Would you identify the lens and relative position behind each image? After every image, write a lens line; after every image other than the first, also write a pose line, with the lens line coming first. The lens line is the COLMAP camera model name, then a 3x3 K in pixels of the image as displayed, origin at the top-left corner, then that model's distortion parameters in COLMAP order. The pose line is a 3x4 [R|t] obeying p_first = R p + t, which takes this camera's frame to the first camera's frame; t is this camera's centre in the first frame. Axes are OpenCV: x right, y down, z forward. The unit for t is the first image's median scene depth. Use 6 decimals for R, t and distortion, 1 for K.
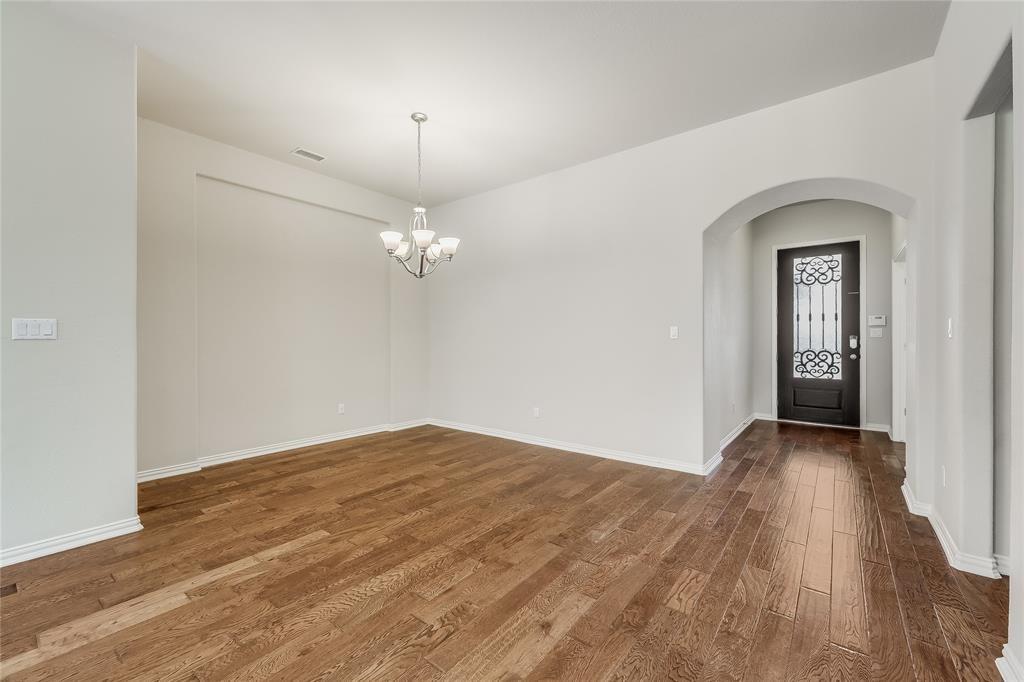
lens RADIAL K [[413.7, 0, 511.5], [0, 413.7, 338.5], [0, 0, 1]] dist [0.000820, -0.000438]
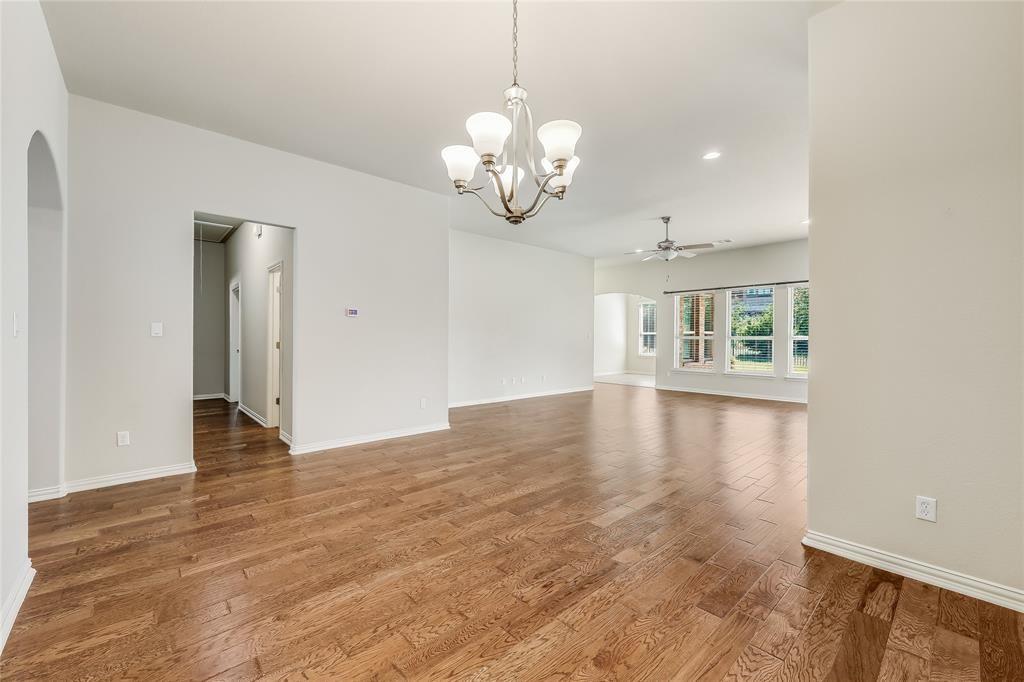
lens RADIAL K [[413.7, 0, 511.6], [0, 413.7, 337.3], [0, 0, 1]] dist [0.000820, -0.000438]
pose [[-0.985562, -0.001835, 0.169307, -0.416294], [-0.001336, 0.999994, 0.003062, -0.001069], [-0.169311, 0.002791, -0.985559, 2.066390]]
